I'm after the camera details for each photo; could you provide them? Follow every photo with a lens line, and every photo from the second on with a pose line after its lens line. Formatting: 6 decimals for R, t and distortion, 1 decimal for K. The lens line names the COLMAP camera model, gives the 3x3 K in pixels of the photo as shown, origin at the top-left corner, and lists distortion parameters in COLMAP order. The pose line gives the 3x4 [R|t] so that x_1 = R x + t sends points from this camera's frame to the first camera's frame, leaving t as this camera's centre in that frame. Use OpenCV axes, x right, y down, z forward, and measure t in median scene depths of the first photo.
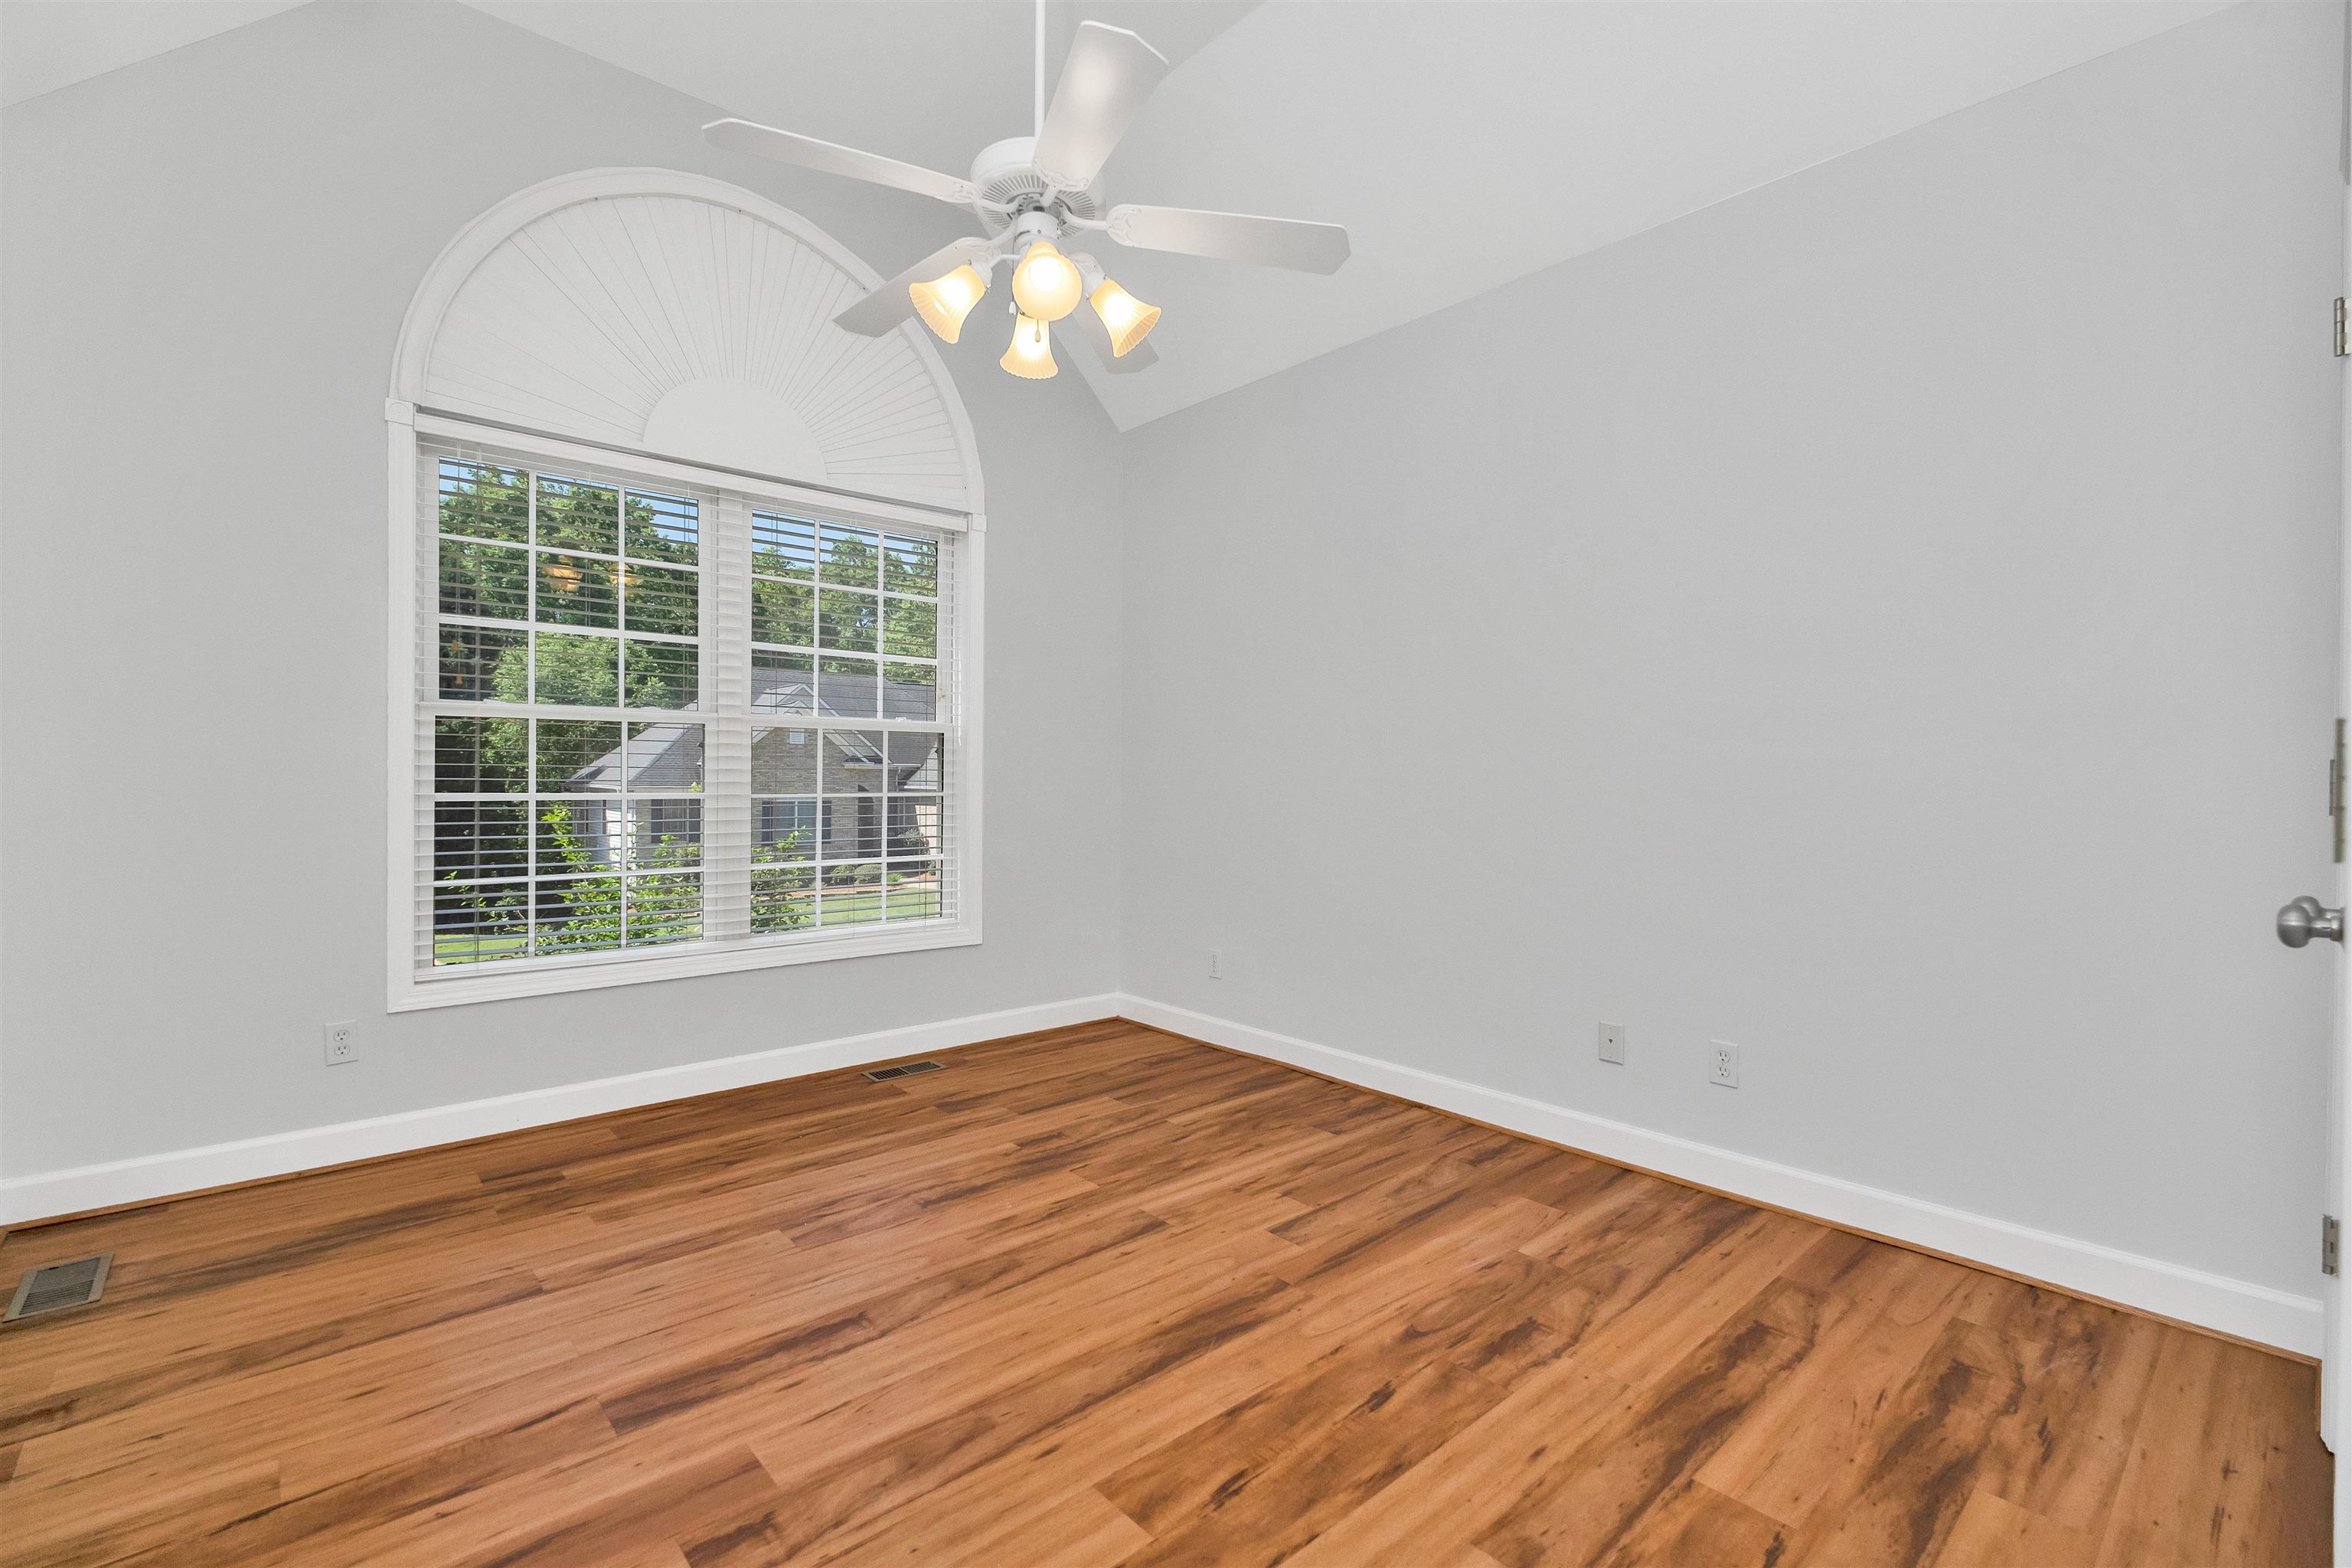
lens RADIAL K [[1016.0, 0, 1177.1], [0, 1016.0, 777.4], [0, 0, 1]] dist [-0.001748, -0.002684]
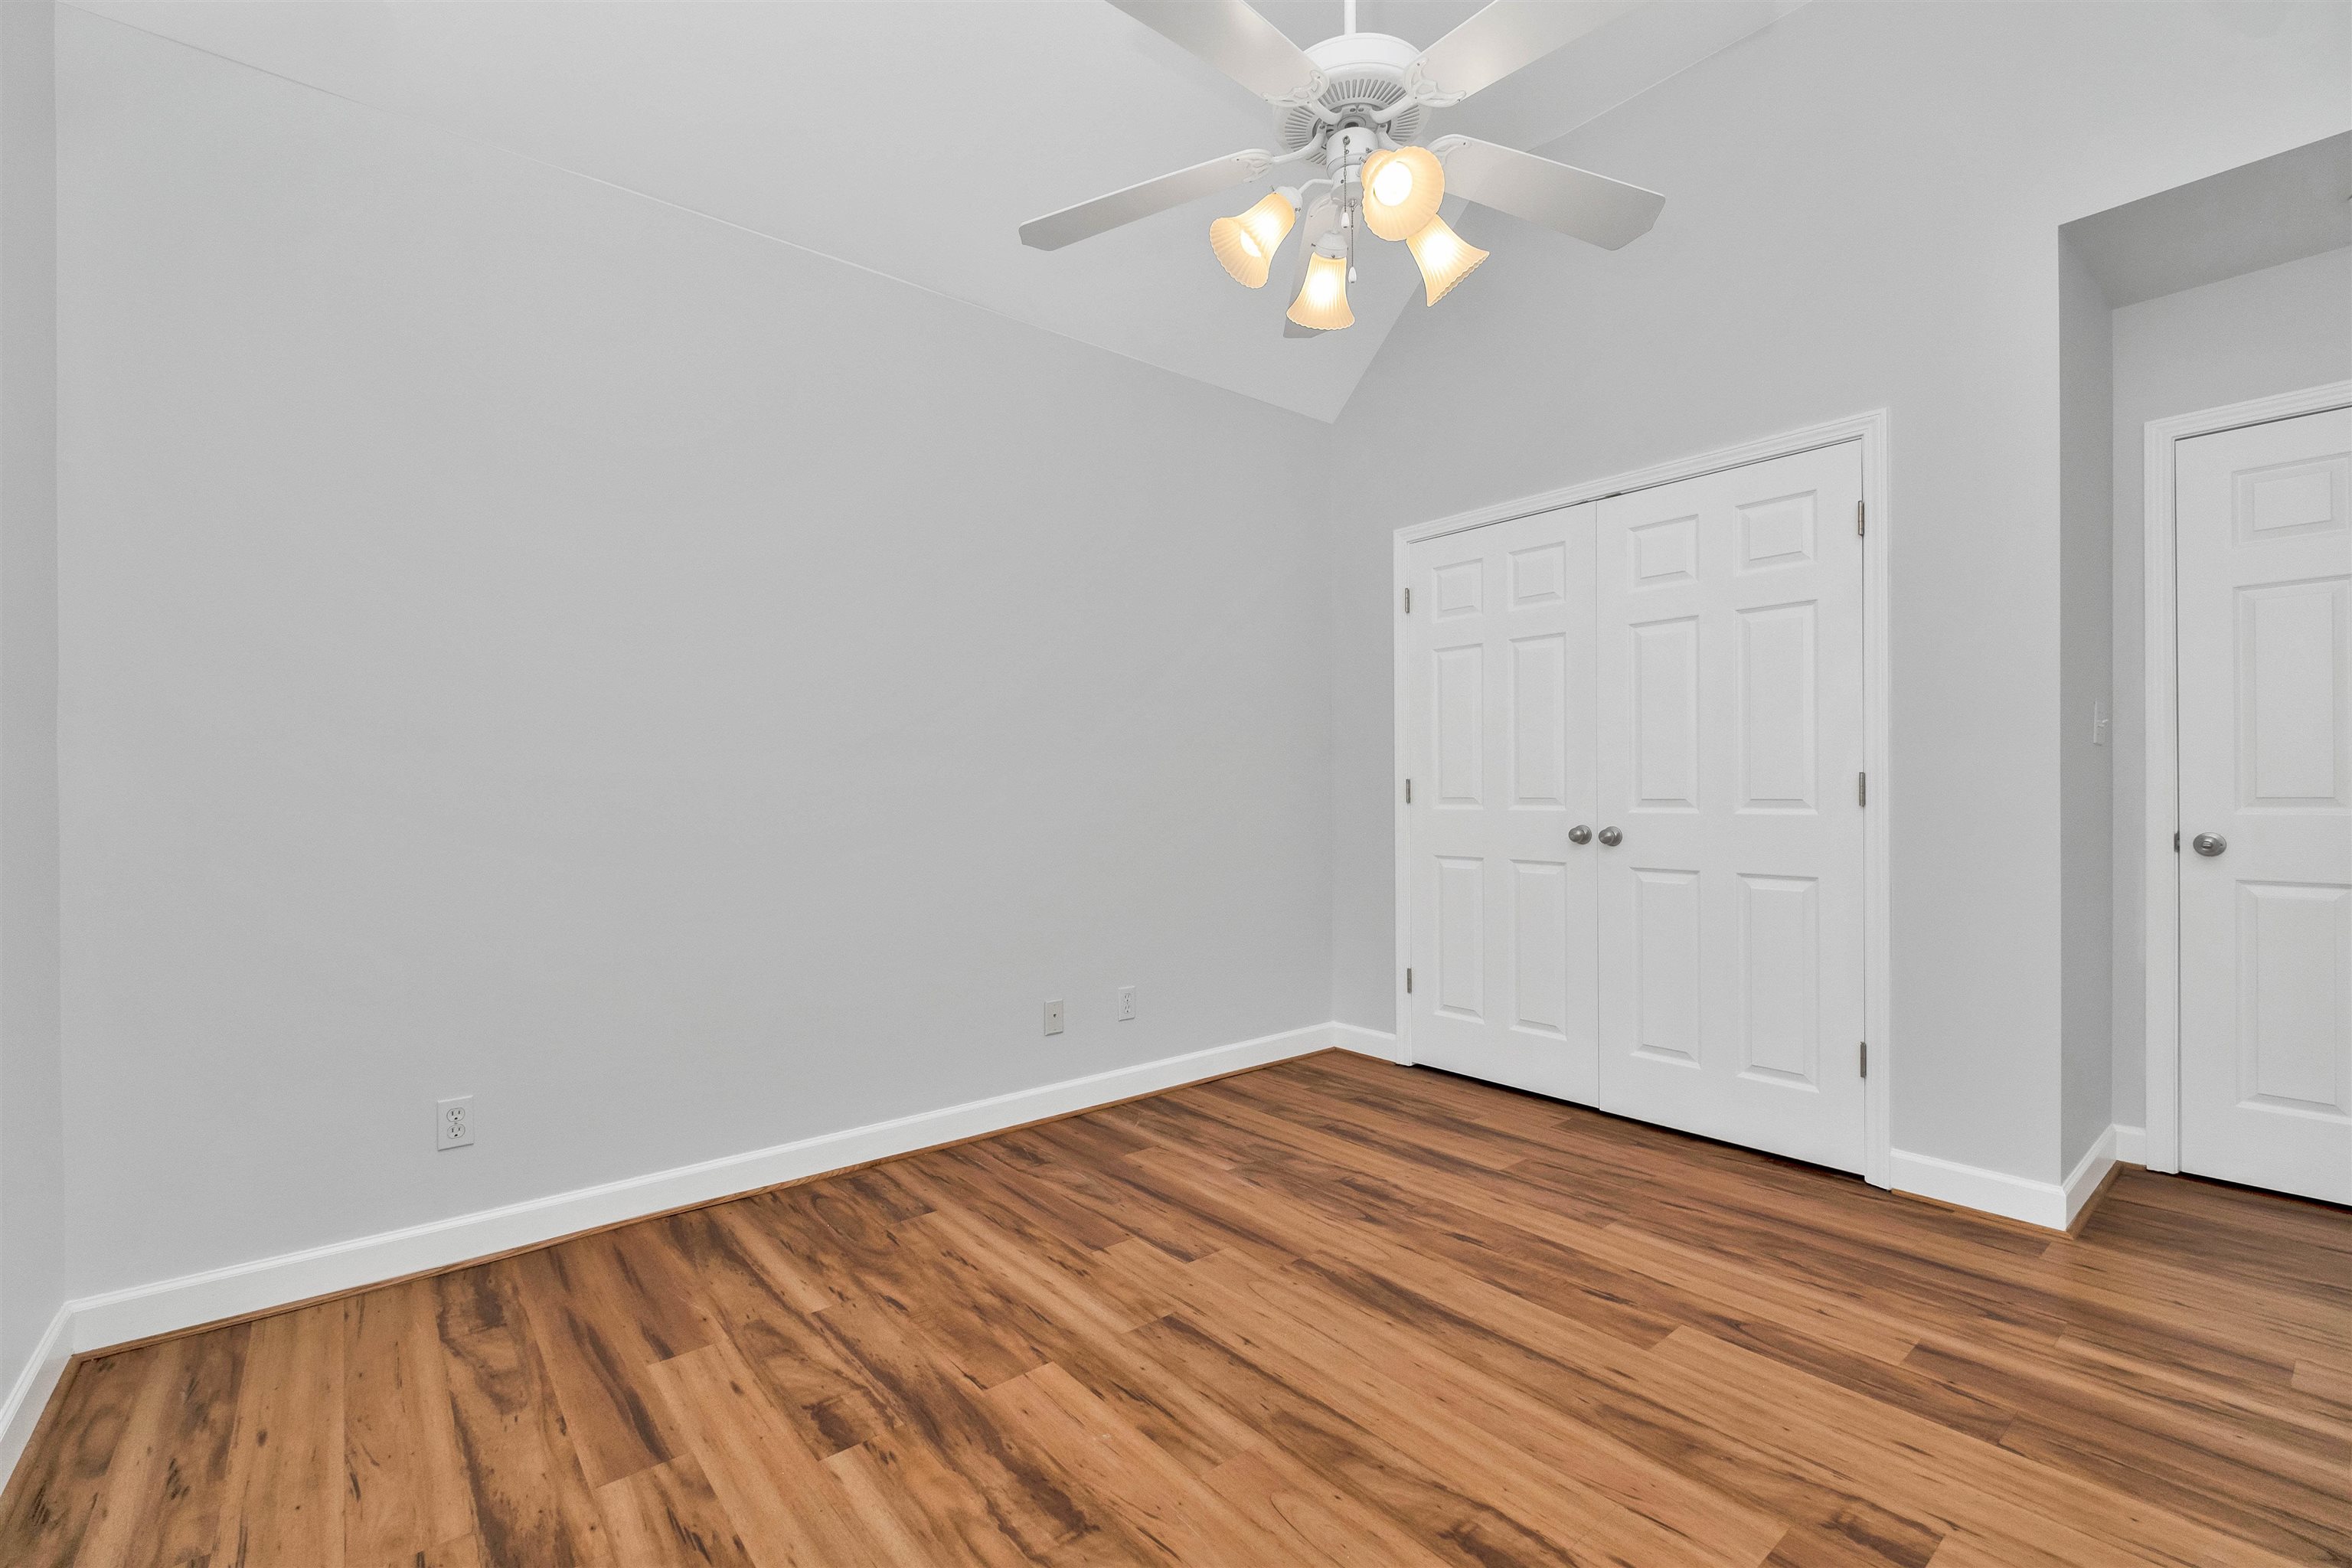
lens RADIAL K [[1016.0, 0, 1179.4], [0, 1016.0, 780.8], [0, 0, 1]] dist [-0.001748, -0.002684]
pose [[0.054888, -0.004271, 0.998483, -0.813206], [0.012518, 0.999915, 0.003589, -0.009793], [-0.998414, 0.012302, 0.054937, 0.894747]]
